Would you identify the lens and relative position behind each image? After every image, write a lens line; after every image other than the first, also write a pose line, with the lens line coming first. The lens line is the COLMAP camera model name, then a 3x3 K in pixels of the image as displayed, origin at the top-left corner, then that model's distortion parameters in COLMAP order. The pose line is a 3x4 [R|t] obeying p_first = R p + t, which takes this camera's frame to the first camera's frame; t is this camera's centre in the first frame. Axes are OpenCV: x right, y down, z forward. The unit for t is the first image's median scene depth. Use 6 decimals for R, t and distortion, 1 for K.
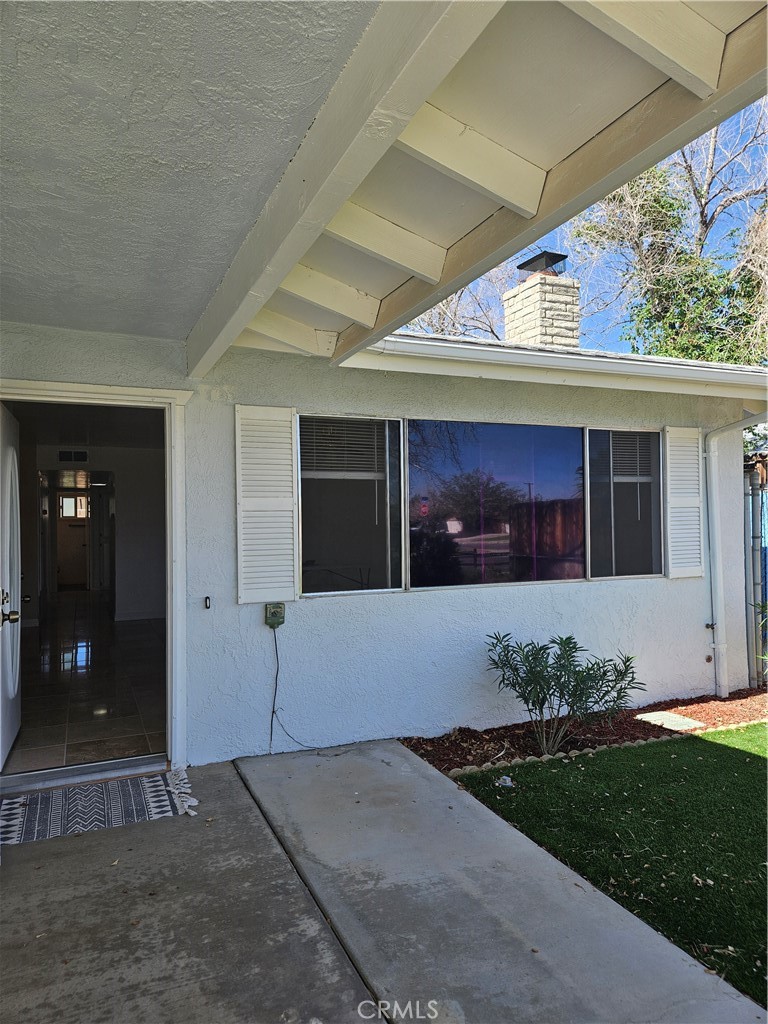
lens RADIAL K [[678.5, 0, 384.1], [0, 678.5, 512.3], [0, 0, 1]] dist [-0.001329, -0.004493]
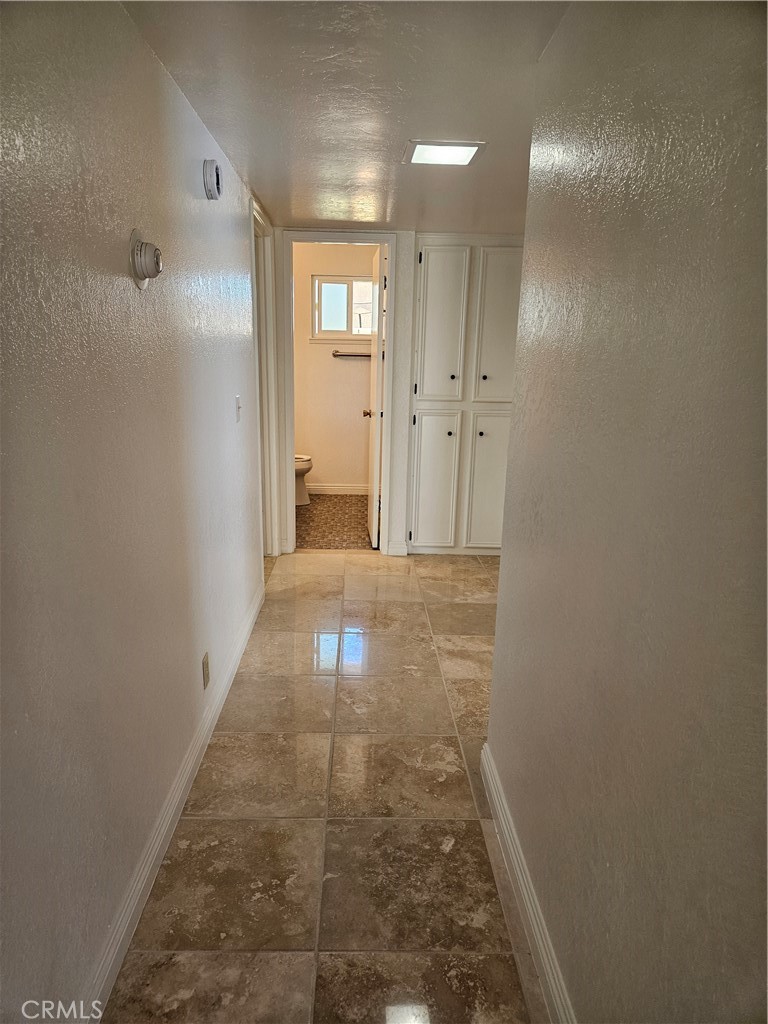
lens RADIAL K [[678.5, 0, 382.6], [0, 678.5, 513.0], [0, 0, 1]] dist [-0.001329, -0.004493]
pose [[0.925743, 0.128838, -0.355528, -0.286437], [-0.042342, 0.969574, 0.241108, 0.011778], [0.375775, -0.208150, 0.903032, 0.636500]]
